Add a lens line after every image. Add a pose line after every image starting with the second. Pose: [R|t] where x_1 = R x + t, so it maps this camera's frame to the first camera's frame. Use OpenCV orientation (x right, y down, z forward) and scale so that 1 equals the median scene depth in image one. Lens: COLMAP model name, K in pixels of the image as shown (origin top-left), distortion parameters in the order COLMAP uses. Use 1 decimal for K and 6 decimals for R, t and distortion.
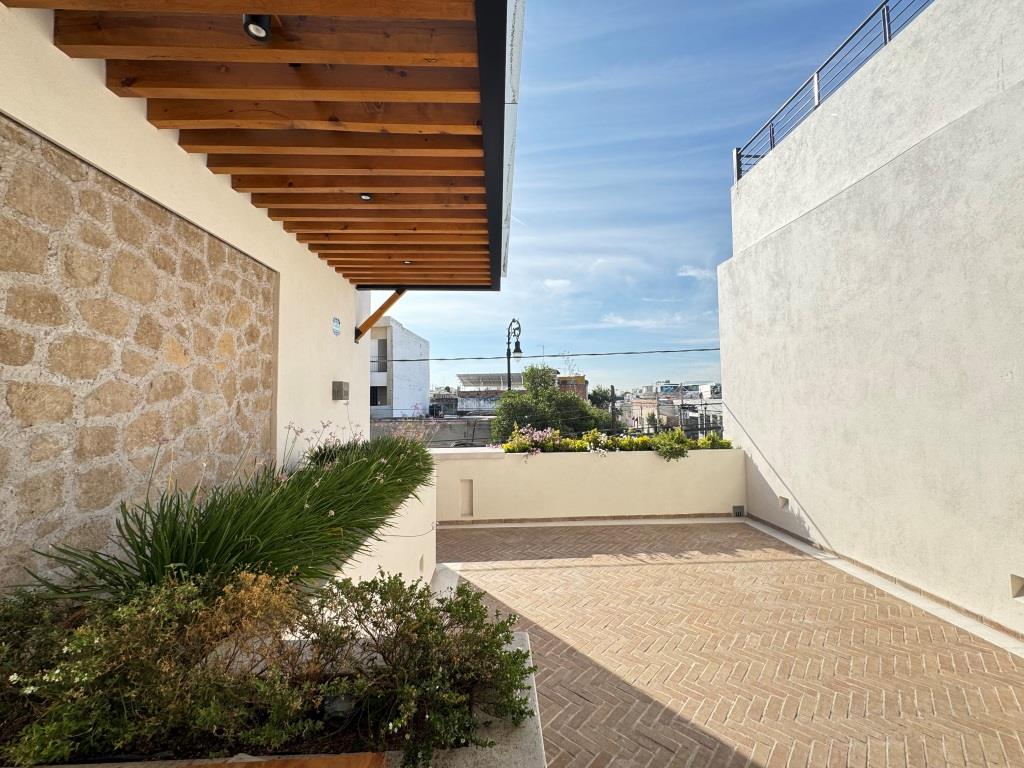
lens RADIAL K [[407.5, 0, 512.3], [0, 407.5, 383.4], [0, 0, 1]] dist [-0.003746, 0.000415]
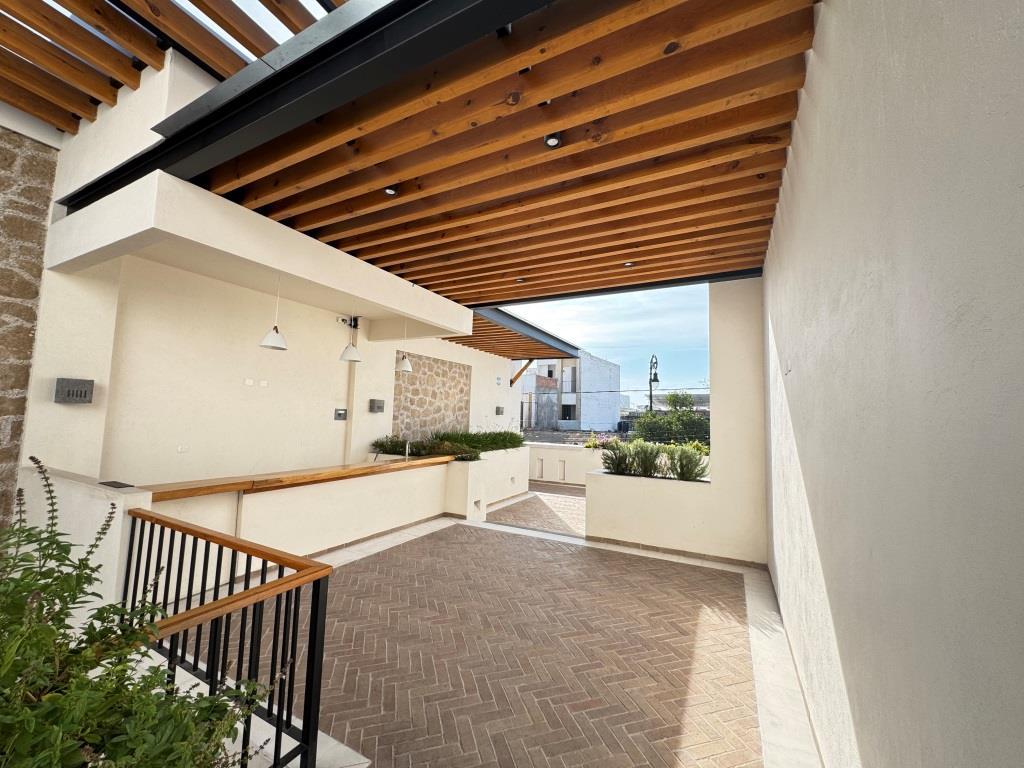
lens RADIAL K [[407.5, 0, 516.4], [0, 407.5, 383.7], [0, 0, 1]] dist [-0.003746, 0.000415]
pose [[0.869688, -0.003720, -0.493587, 0.983197], [-0.015847, 0.999246, -0.035452, -0.068228], [0.493347, 0.038654, 0.868974, -1.149606]]
